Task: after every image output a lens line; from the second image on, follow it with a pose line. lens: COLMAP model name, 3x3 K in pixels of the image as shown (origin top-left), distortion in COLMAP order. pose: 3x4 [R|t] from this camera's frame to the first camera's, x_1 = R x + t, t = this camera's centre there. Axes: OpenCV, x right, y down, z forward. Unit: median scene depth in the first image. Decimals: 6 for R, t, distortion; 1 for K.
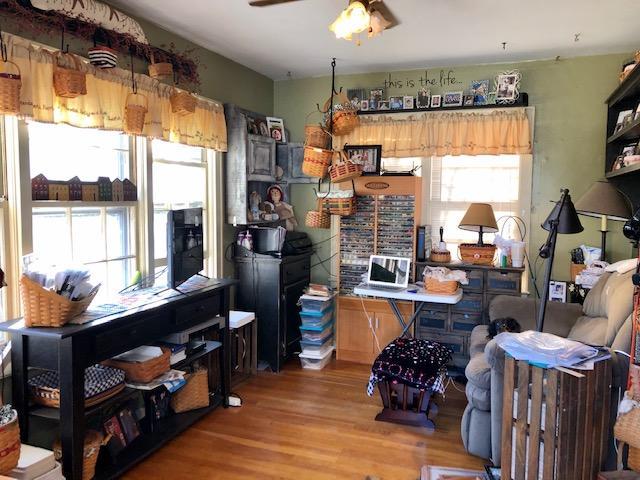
lens RADIAL K [[533.8, 0, 318.5], [0, 533.8, 240.3], [0, 0, 1]] dist [0.056276, -0.041272]
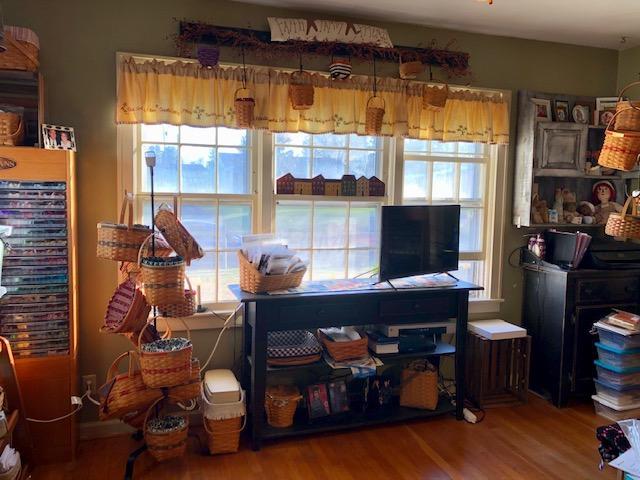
lens RADIAL K [[533.8, 0, 318.7], [0, 533.8, 239.2], [0, 0, 1]] dist [0.056276, -0.041272]
pose [[0.628583, 0.077701, -0.773851, 0.391993], [-0.079553, 0.996202, 0.035408, -0.015829], [0.773663, 0.039305, 0.632377, 0.220221]]
